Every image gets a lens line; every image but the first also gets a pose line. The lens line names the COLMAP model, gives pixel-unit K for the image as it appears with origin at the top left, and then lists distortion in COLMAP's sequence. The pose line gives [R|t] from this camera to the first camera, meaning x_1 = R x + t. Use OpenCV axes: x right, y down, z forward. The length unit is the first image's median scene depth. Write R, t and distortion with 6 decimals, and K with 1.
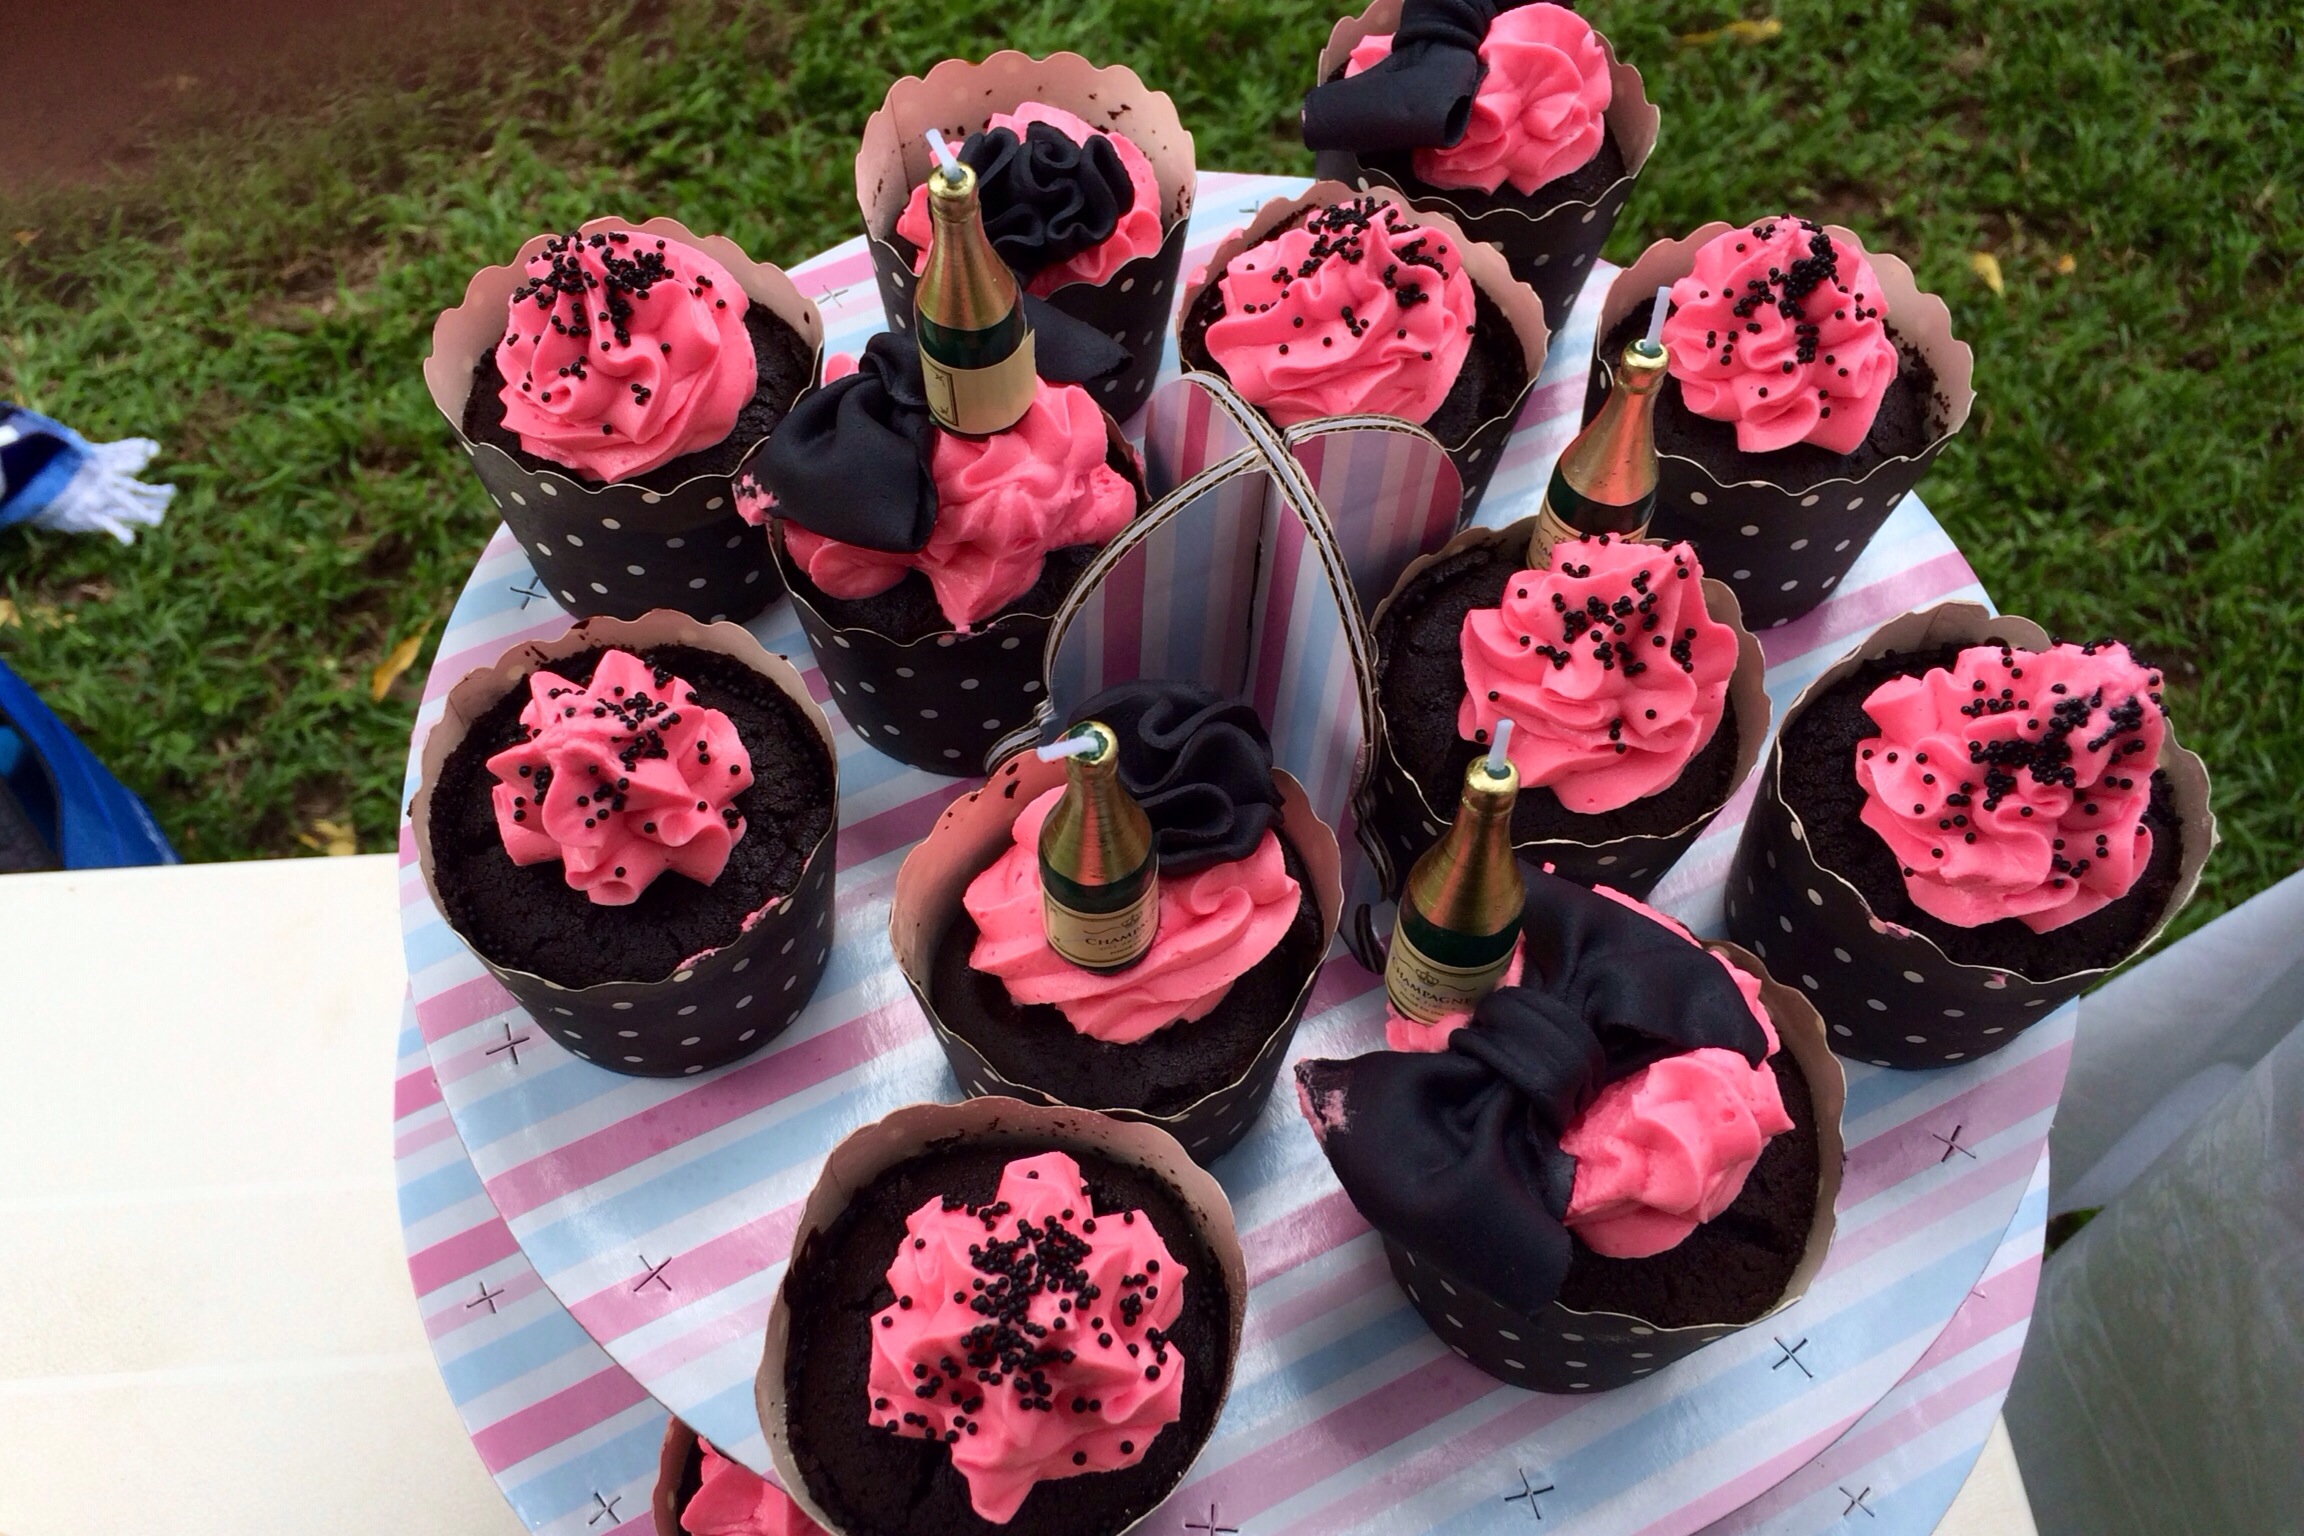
lens RADIAL K [[4888.6, 0, 1152.3], [0, 4888.6, 767.3], [0, 0, 1]] dist [0.327846, 0.000000]
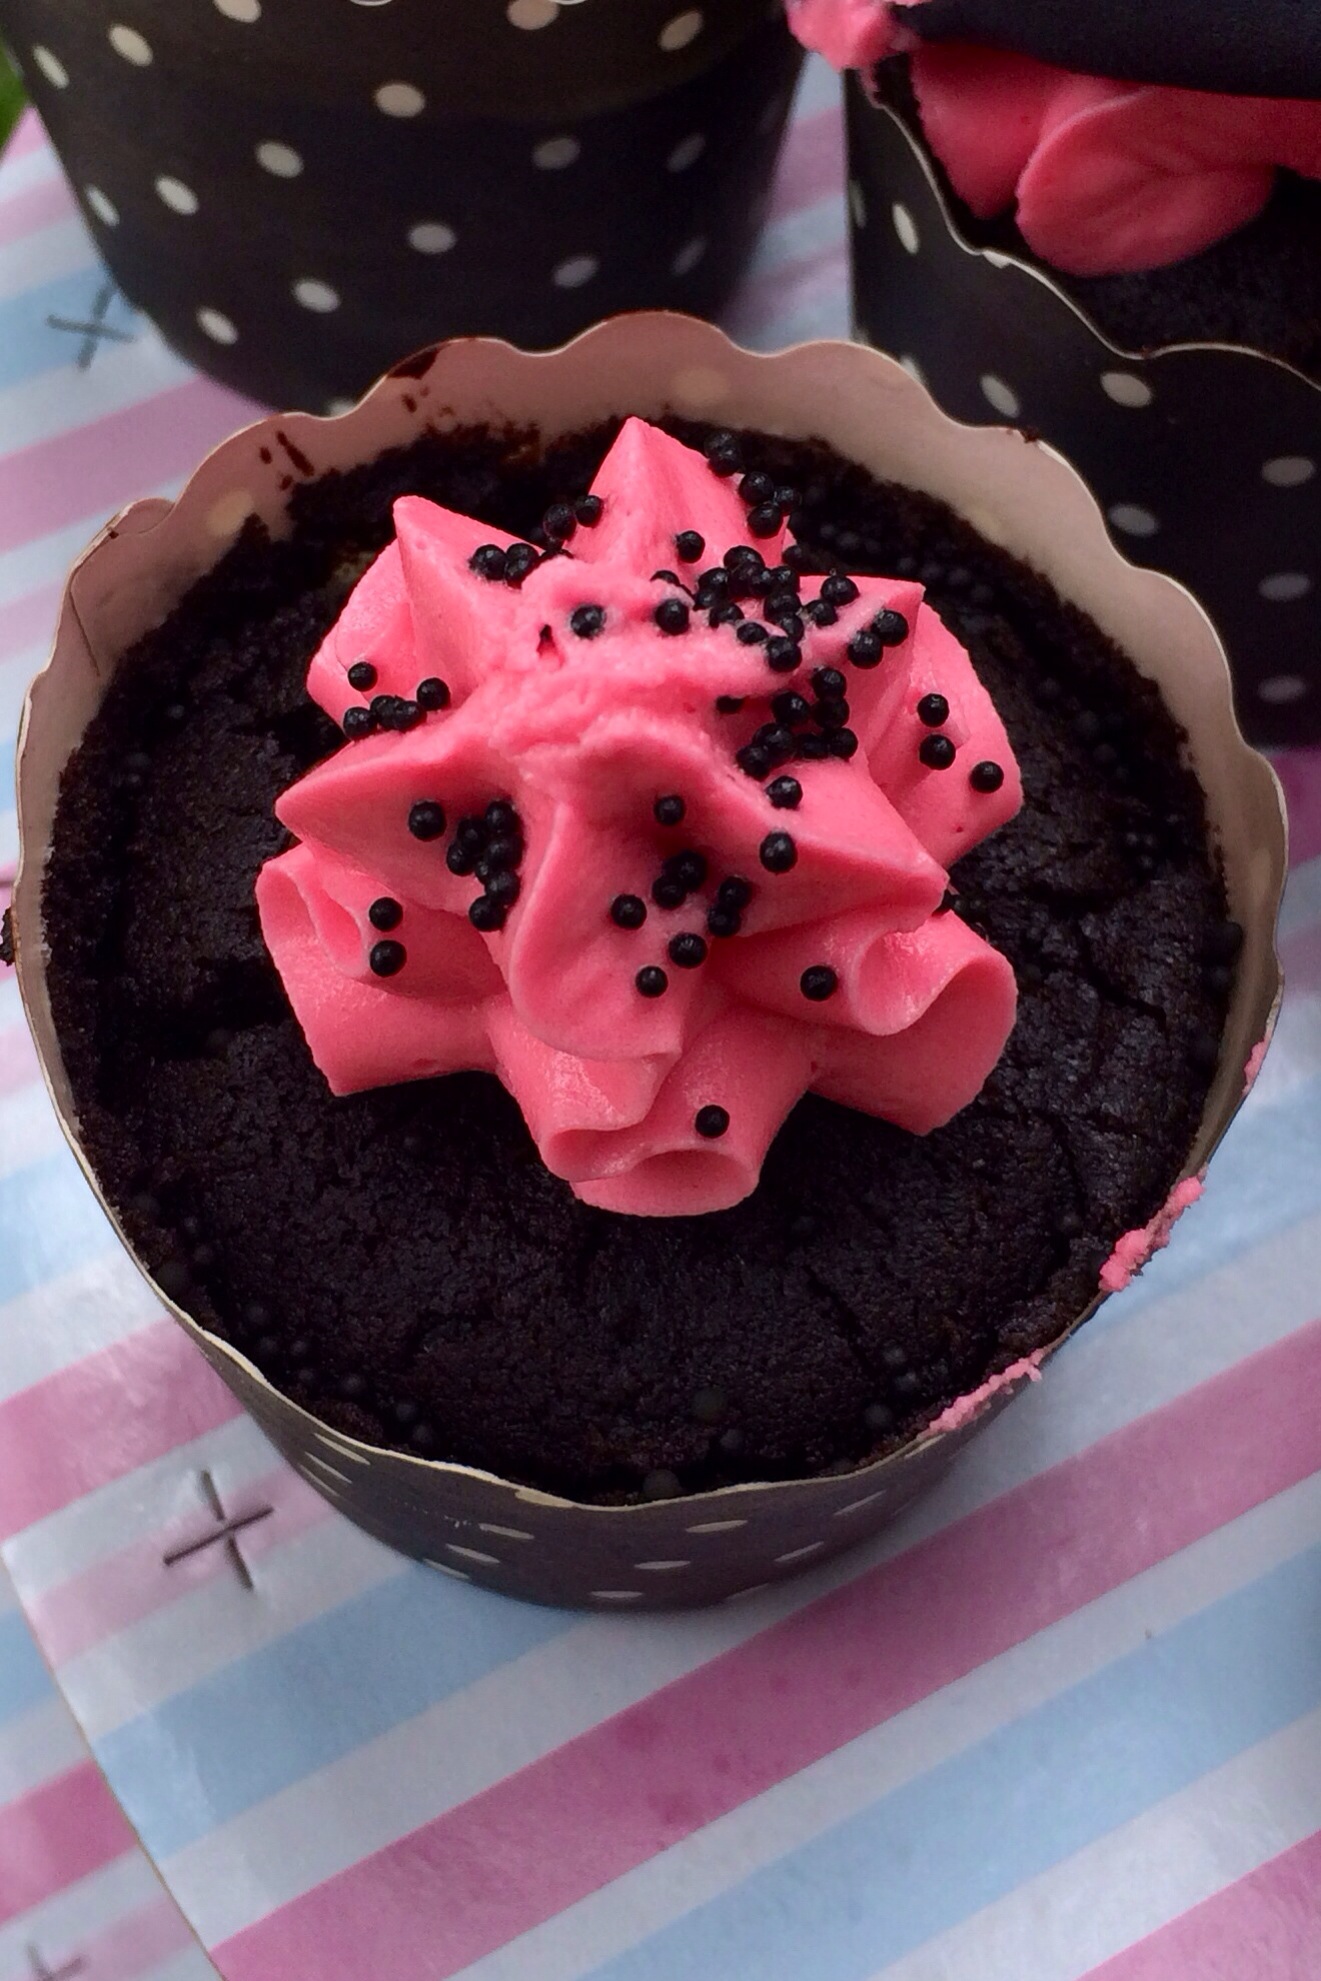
lens RADIAL K [[4203.3, 0, 659.6], [0, 4203.3, 991.9], [0, 0, 1]] dist [0.327846, 0.000000]
pose [[0.991281, -0.047089, 0.123063, -0.144513], [0.036923, 0.995813, 0.083622, -0.009780], [-0.126485, -0.078349, 0.988870, 0.733091]]
